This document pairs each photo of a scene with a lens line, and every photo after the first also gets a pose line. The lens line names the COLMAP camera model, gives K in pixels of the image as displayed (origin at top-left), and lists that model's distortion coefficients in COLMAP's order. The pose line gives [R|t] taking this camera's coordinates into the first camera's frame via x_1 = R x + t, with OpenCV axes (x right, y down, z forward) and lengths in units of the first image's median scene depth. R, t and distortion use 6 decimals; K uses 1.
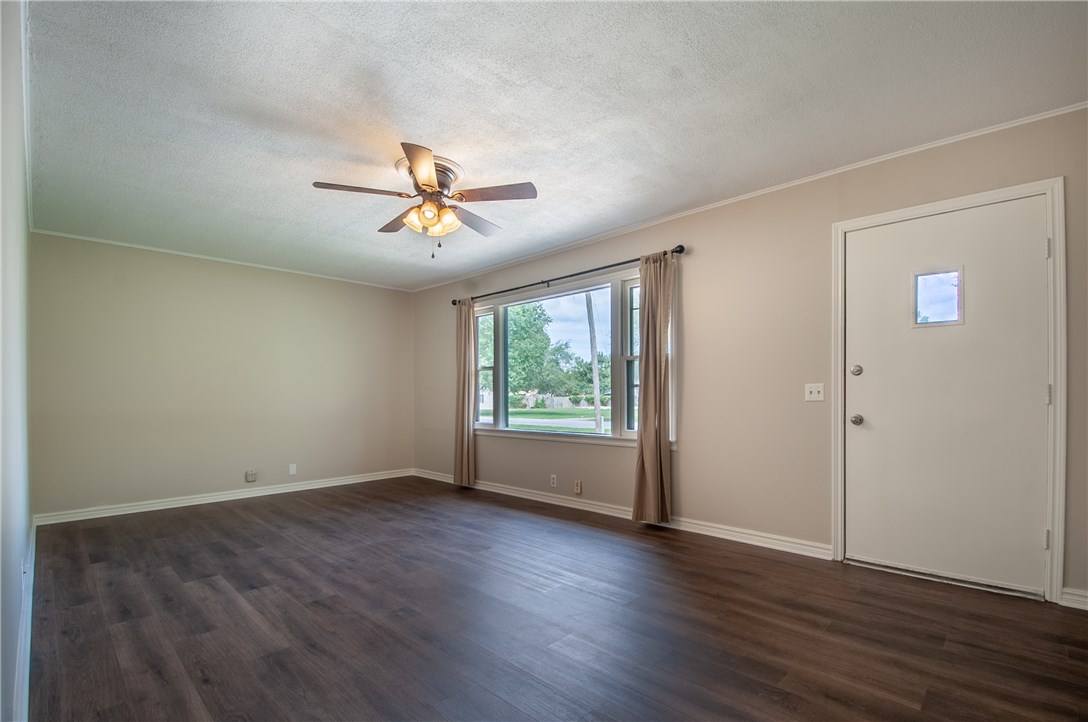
lens RADIAL K [[493.9, 0, 545.0], [0, 493.9, 396.2], [0, 0, 1]] dist [0.001657, -0.011955]
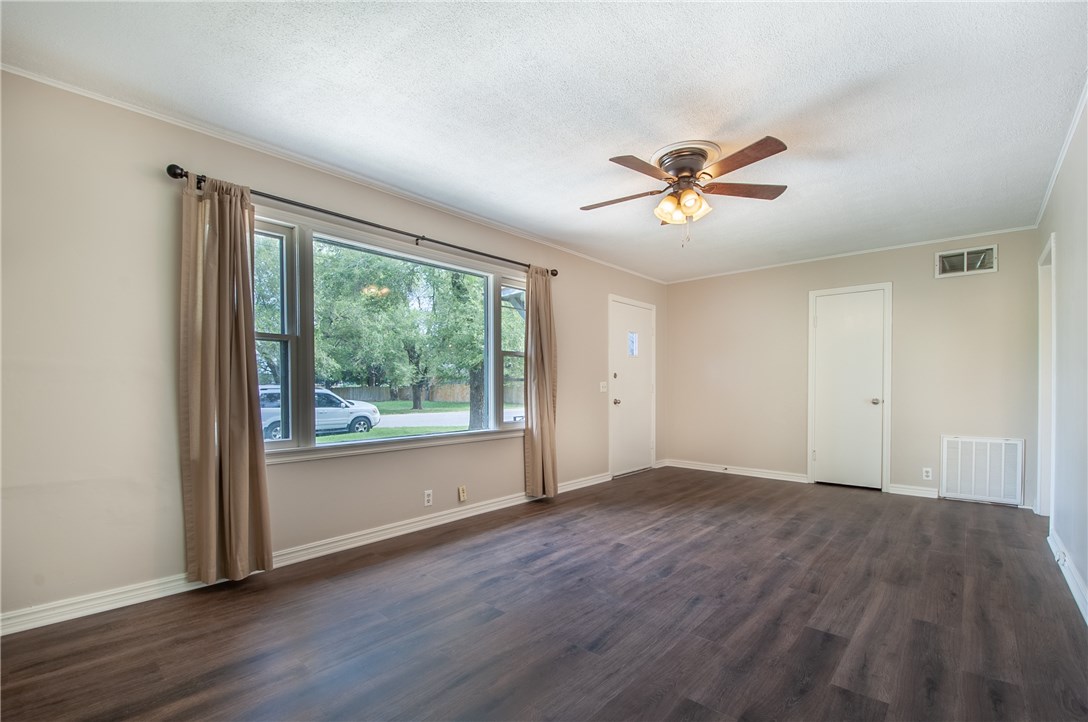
lens RADIAL K [[493.9, 0, 545.0], [0, 493.9, 396.2], [0, 0, 1]] dist [0.001657, -0.011955]
pose [[-0.059340, -0.011993, 0.998166, -1.235230], [0.002279, 0.999924, 0.012149, 0.002364], [-0.998235, 0.002995, -0.059308, 1.381331]]
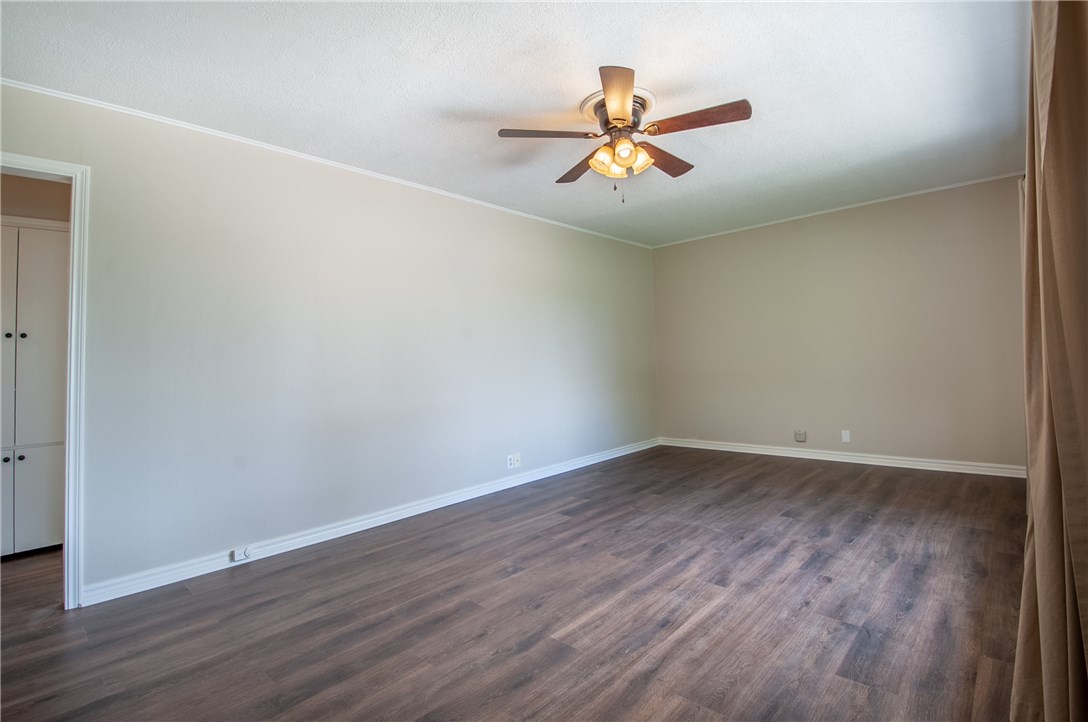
lens RADIAL K [[493.9, 0, 545.0], [0, 493.9, 396.2], [0, 0, 1]] dist [0.001657, -0.011955]
pose [[0.019398, 0.074538, -0.997029, 0.614653], [0.038207, 0.996433, 0.075237, -0.012201], [0.999082, -0.039552, 0.016481, 0.868284]]
